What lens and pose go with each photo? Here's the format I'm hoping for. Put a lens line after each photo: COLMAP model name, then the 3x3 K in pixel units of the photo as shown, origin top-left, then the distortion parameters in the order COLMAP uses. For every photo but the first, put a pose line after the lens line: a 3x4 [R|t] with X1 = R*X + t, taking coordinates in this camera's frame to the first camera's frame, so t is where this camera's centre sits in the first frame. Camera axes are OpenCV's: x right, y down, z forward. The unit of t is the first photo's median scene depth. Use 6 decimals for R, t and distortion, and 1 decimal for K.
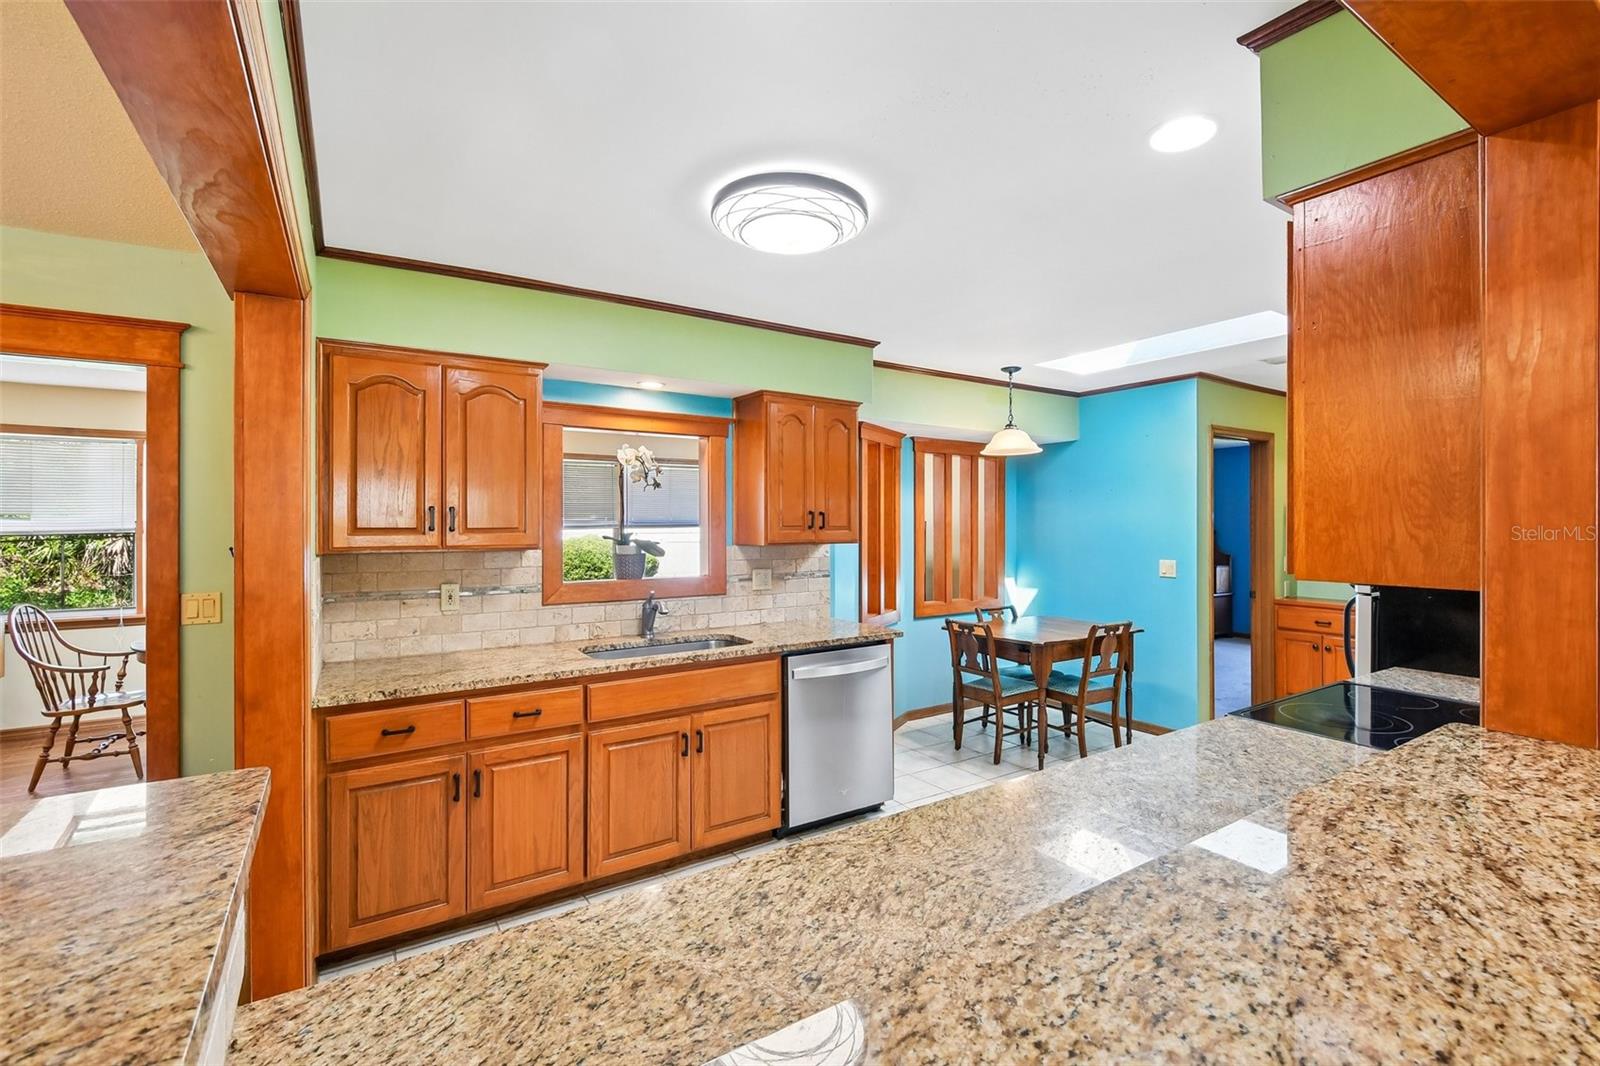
lens RADIAL K [[696.8, 0, 811.5], [0, 696.8, 524.6], [0, 0, 1]] dist [0.002470, 0.000055]
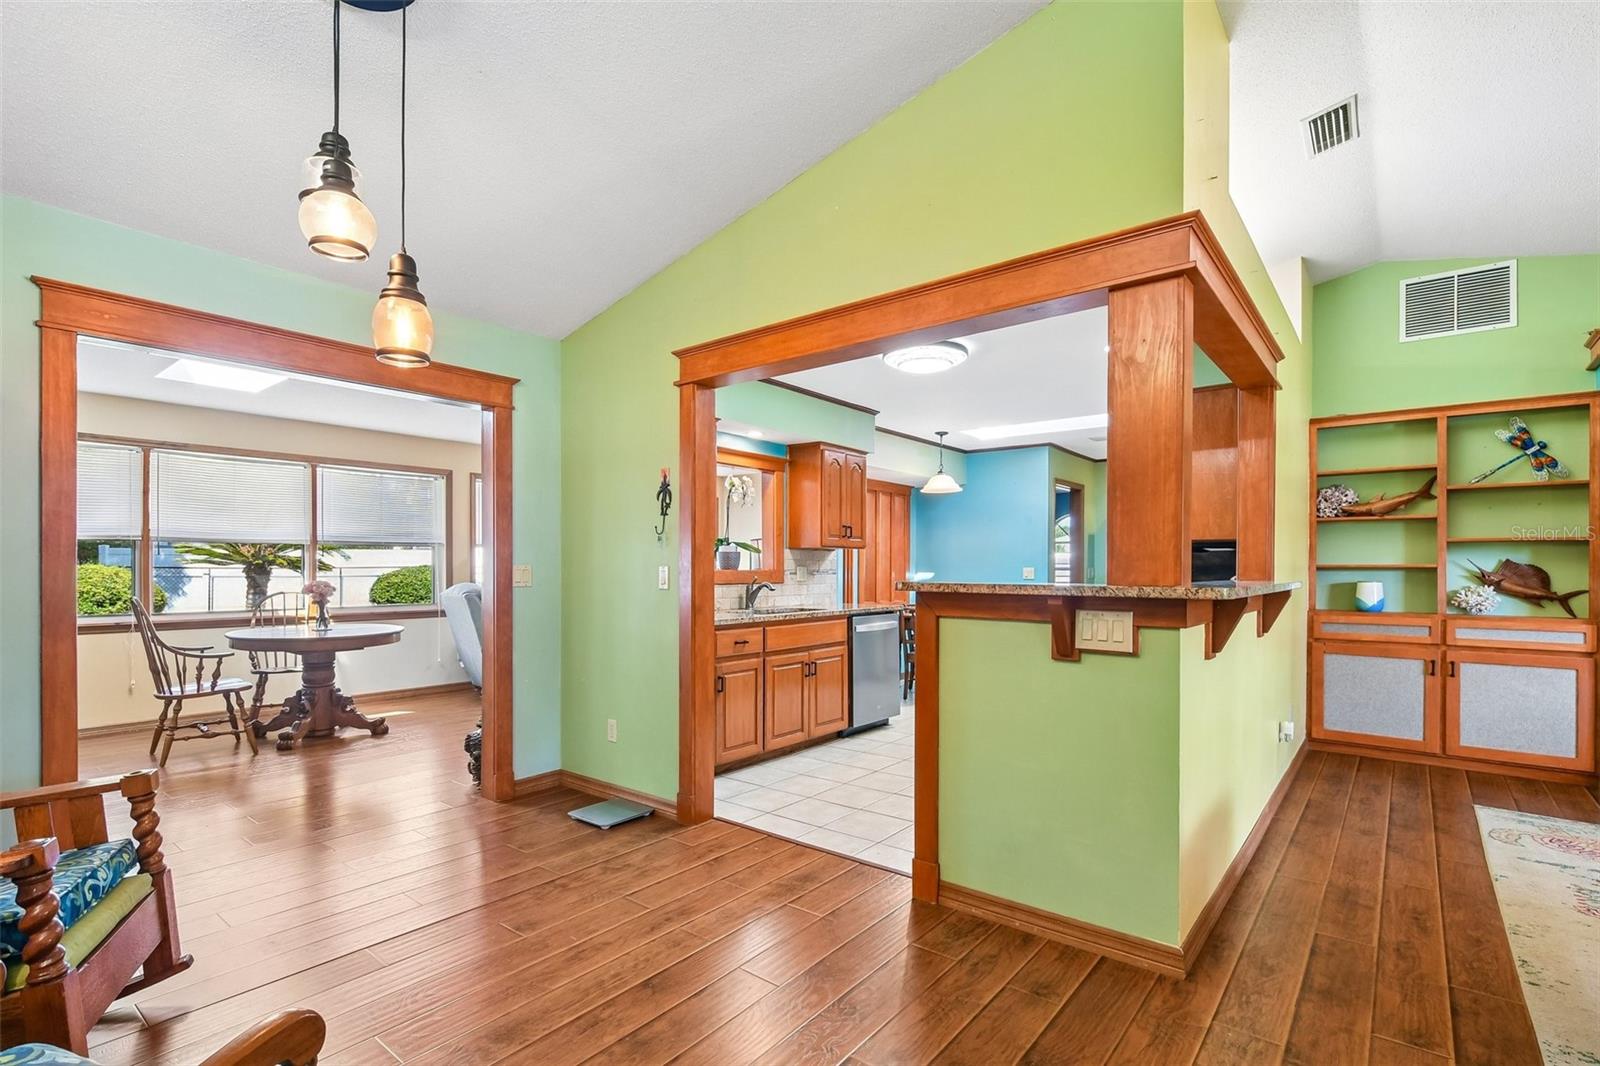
lens RADIAL K [[696.8, 0, 830.1], [0, 696.8, 570.6], [0, 0, 1]] dist [0.002470, 0.000055]
pose [[0.950193, 0.000984, 0.311660, -0.560344], [-0.003580, 0.999964, 0.007757, 0.074593], [-0.311641, -0.008486, 0.950162, -0.447576]]
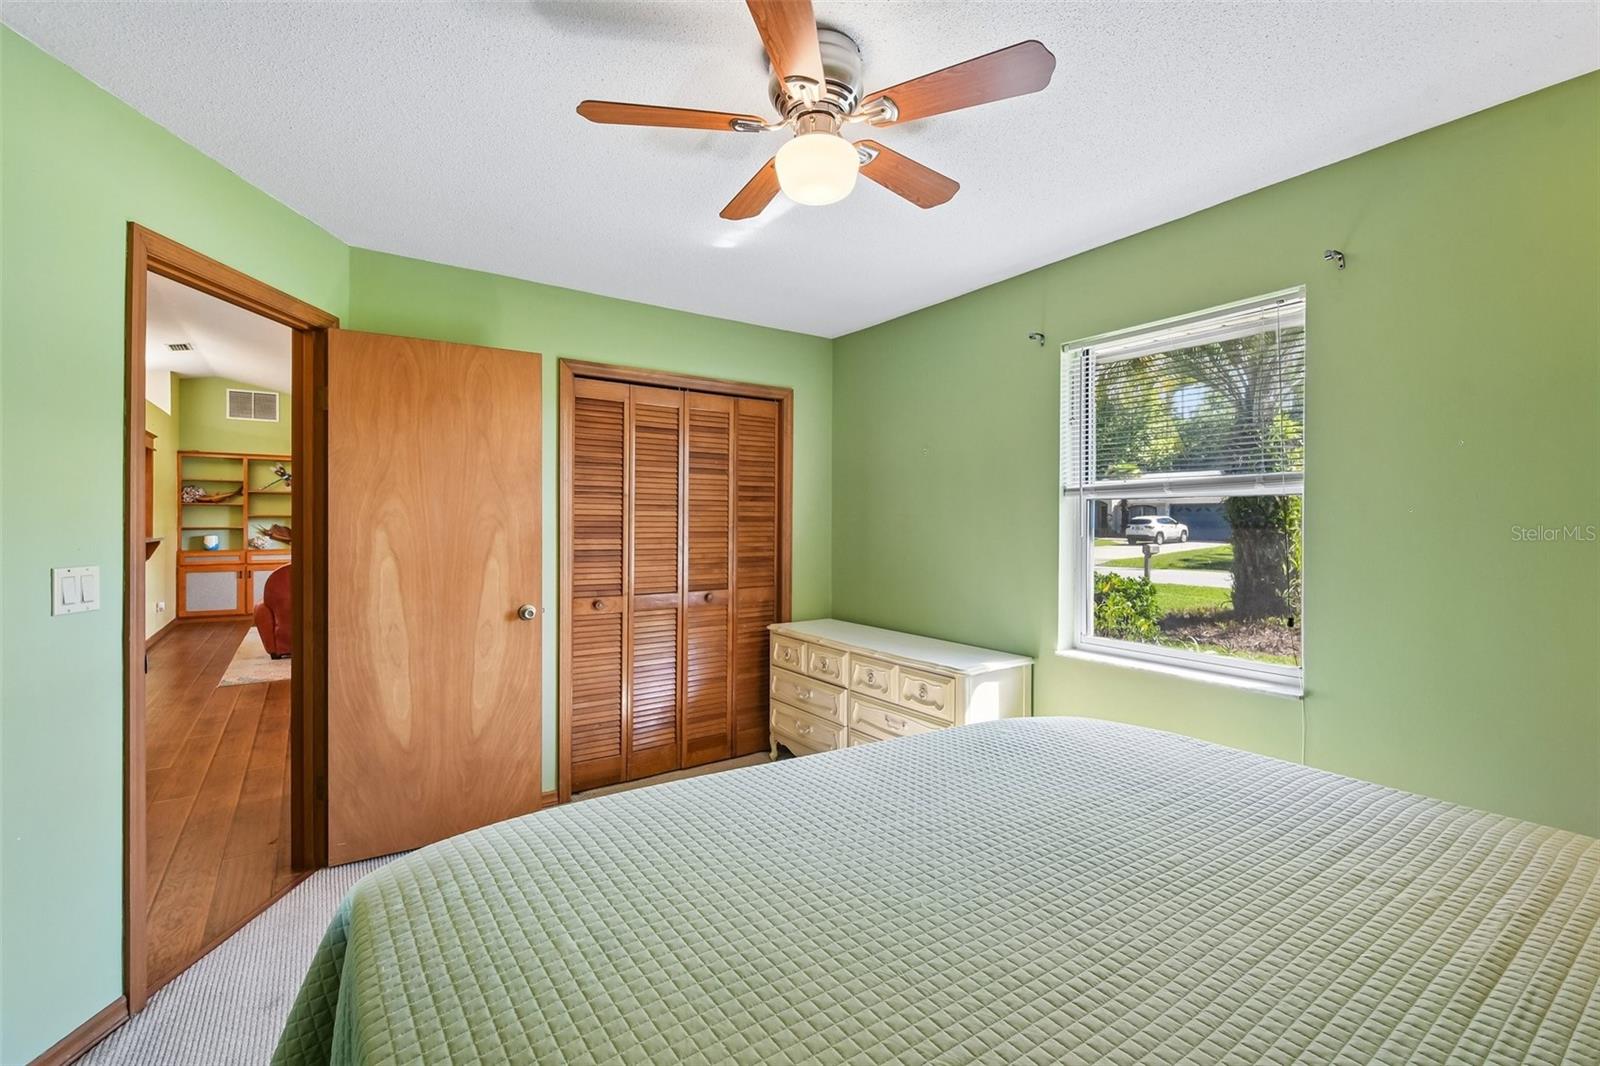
lens RADIAL K [[696.8, 0, 816.2], [0, 696.8, 525.5], [0, 0, 1]] dist [0.002470, 0.000055]
pose [[-0.034269, -0.007306, 0.999386, -1.521870], [-0.004061, 0.999966, 0.007171, 0.047201], [-0.999404, -0.003813, -0.034297, -1.351956]]
